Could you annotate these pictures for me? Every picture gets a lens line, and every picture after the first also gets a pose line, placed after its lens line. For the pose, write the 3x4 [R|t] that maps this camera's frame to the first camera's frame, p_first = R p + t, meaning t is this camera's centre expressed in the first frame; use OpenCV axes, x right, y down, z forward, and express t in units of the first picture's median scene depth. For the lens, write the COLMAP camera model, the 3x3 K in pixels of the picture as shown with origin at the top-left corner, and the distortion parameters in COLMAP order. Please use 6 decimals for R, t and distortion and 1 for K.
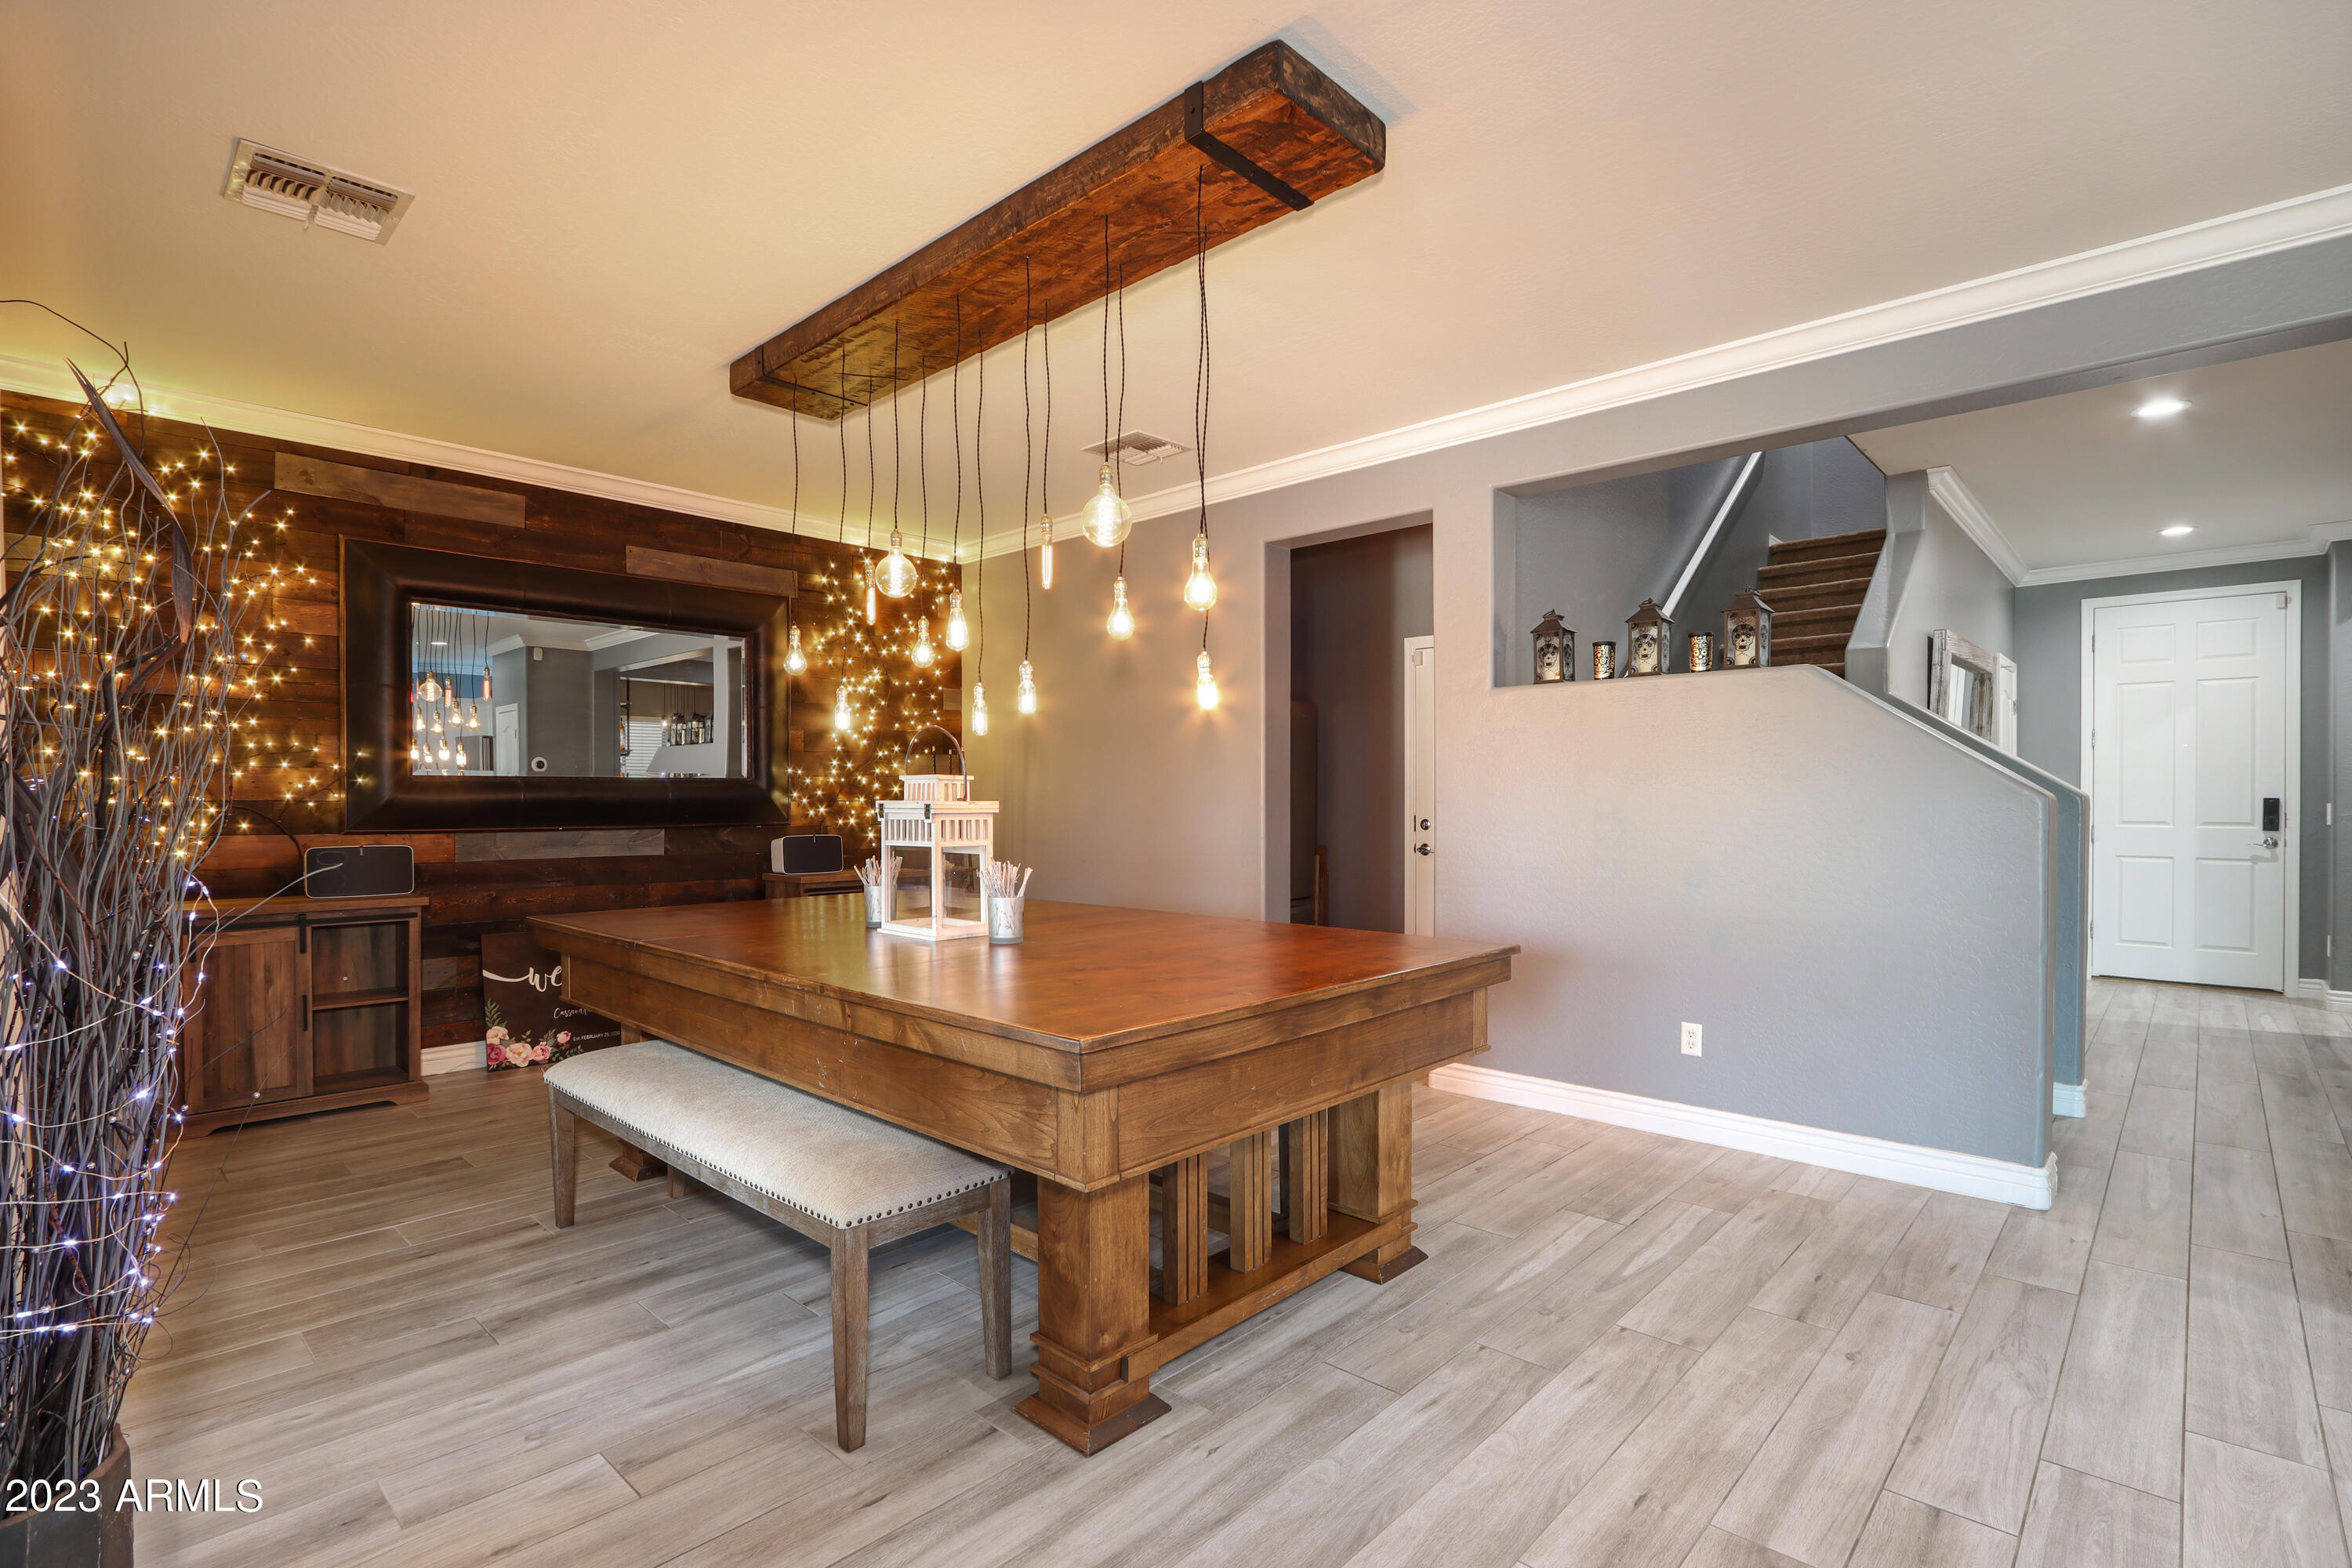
lens RADIAL K [[1097.2, 0, 1176.0], [0, 1097.2, 784.0], [0, 0, 1]] dist [-0.024031, 0.000355]
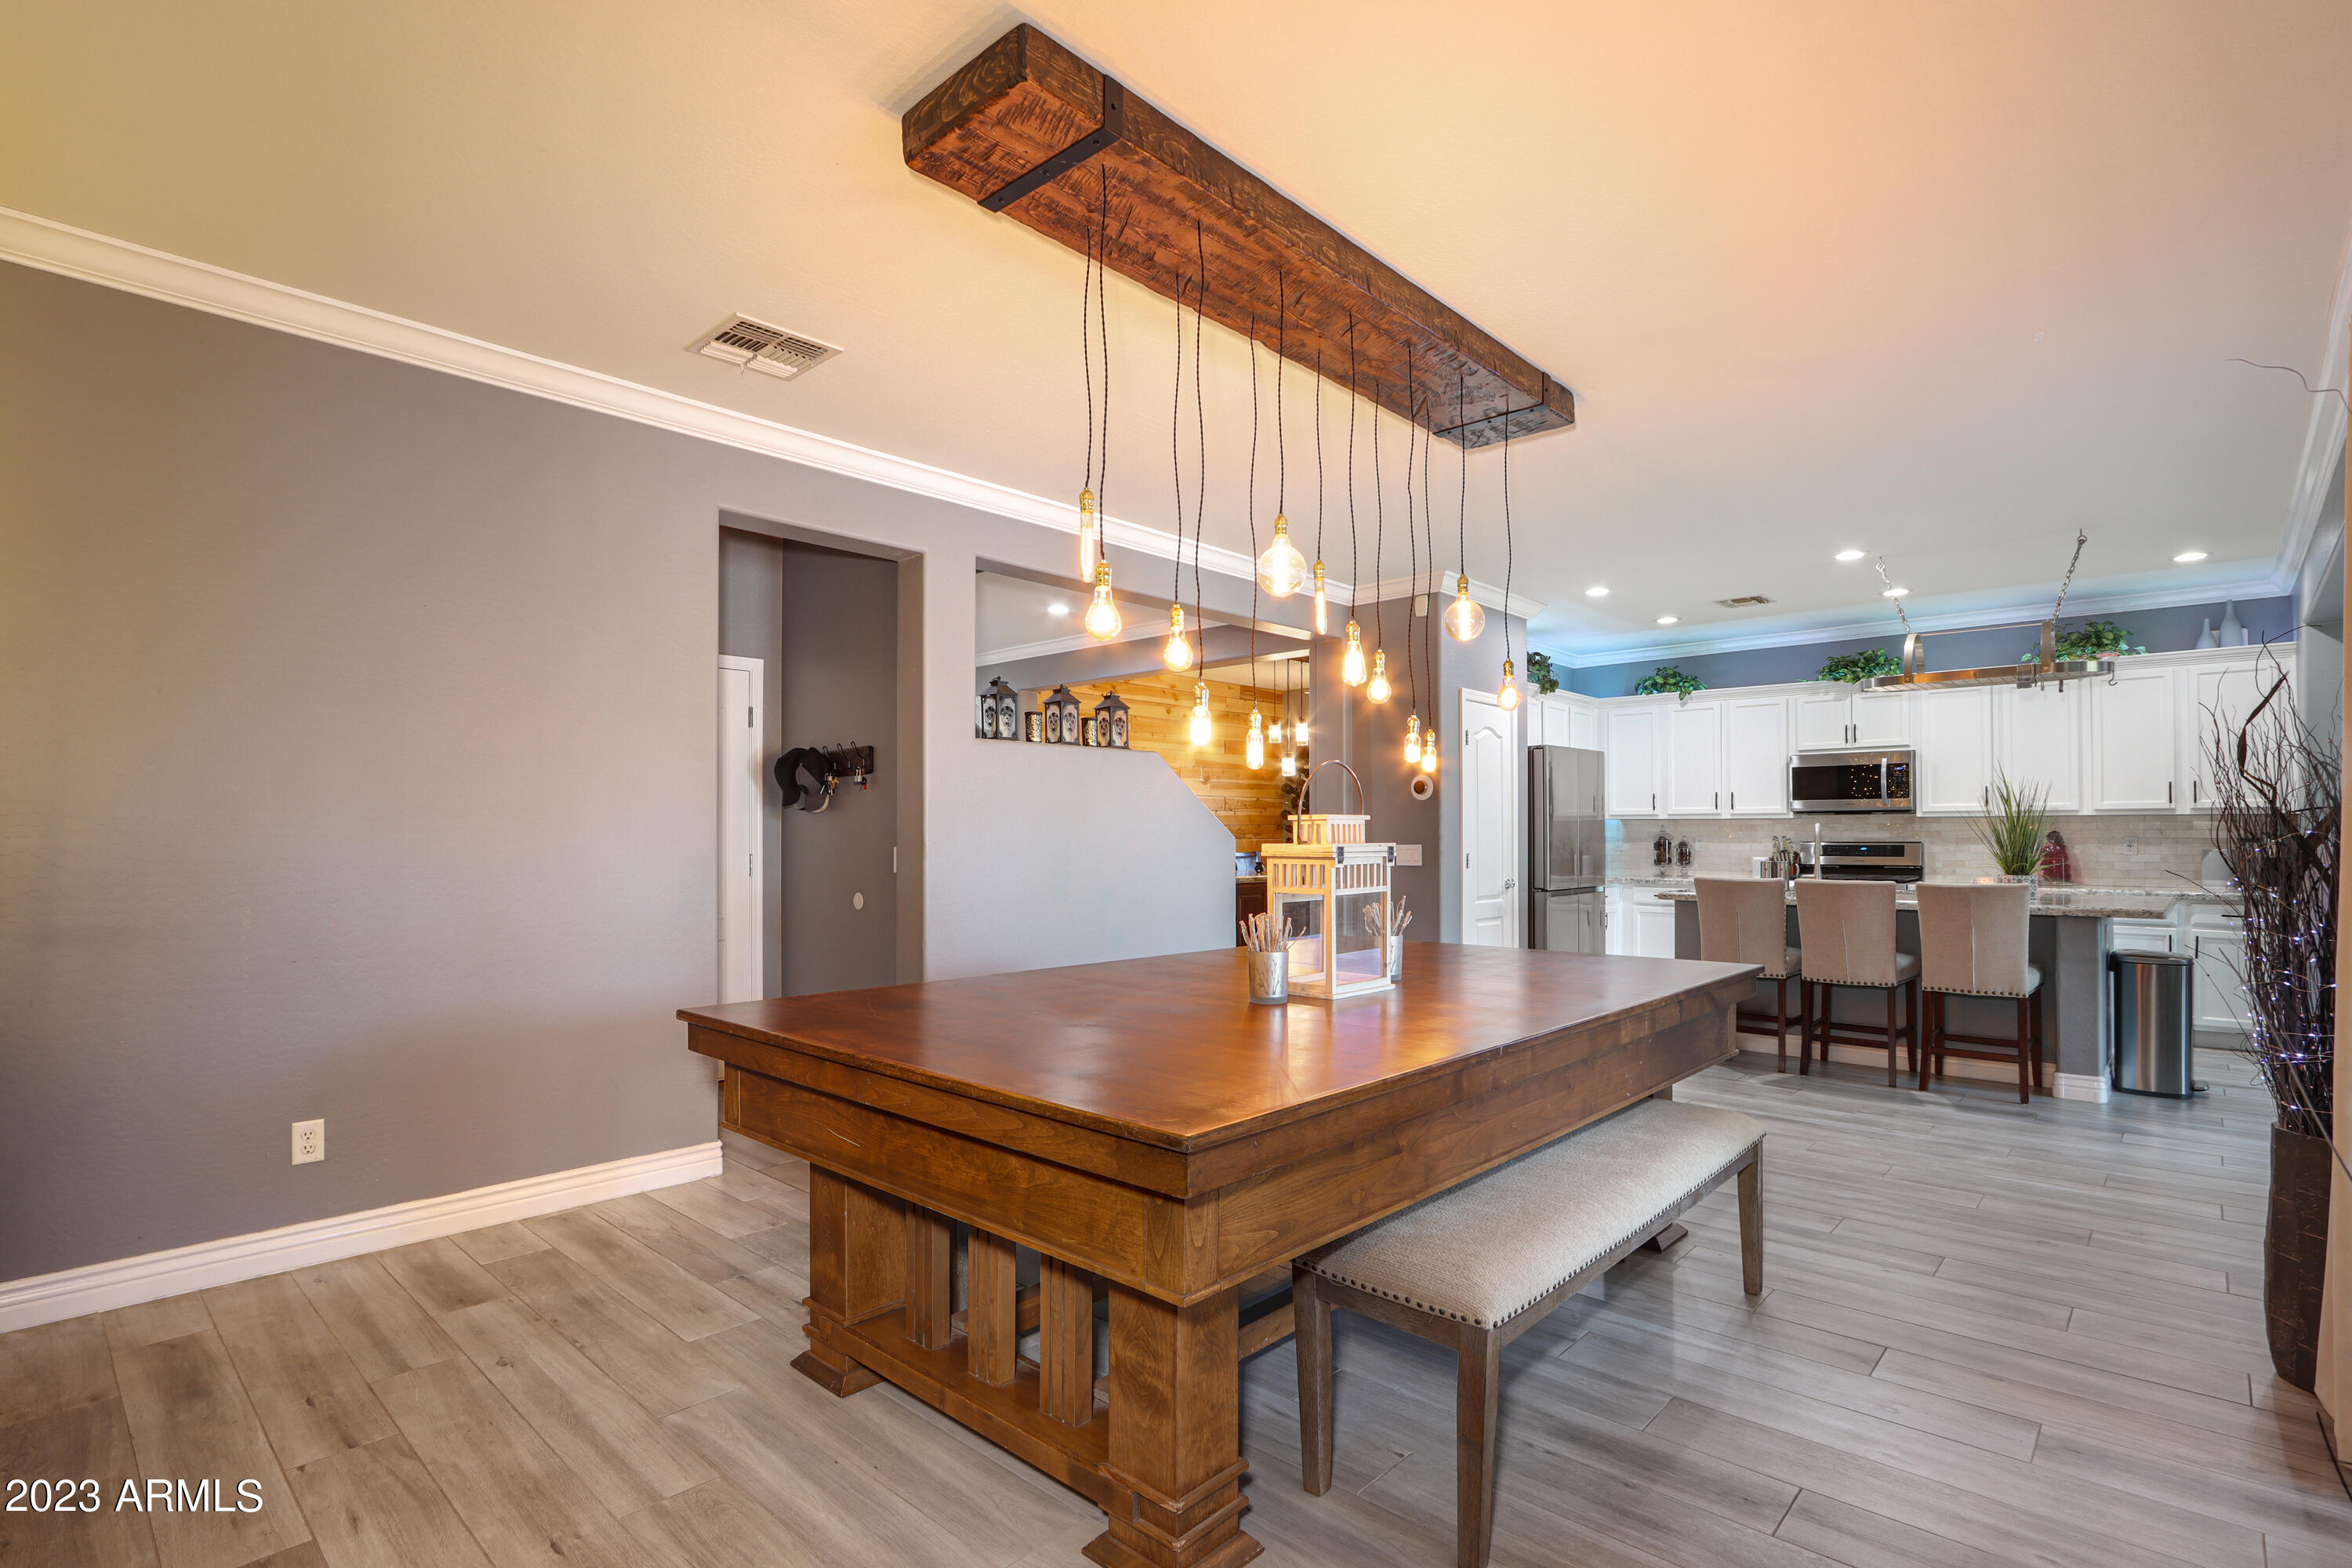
lens RADIAL K [[1150.5, 0, 1164.7], [0, 1150.5, 795.7], [0, 0, 1]] dist [-0.002475, -0.000486]
pose [[0.011145, 0.039647, 0.999152, -1.172348], [-0.012654, 0.999139, -0.039505, 0.014633], [-0.999858, -0.012203, 0.011637, 1.126202]]
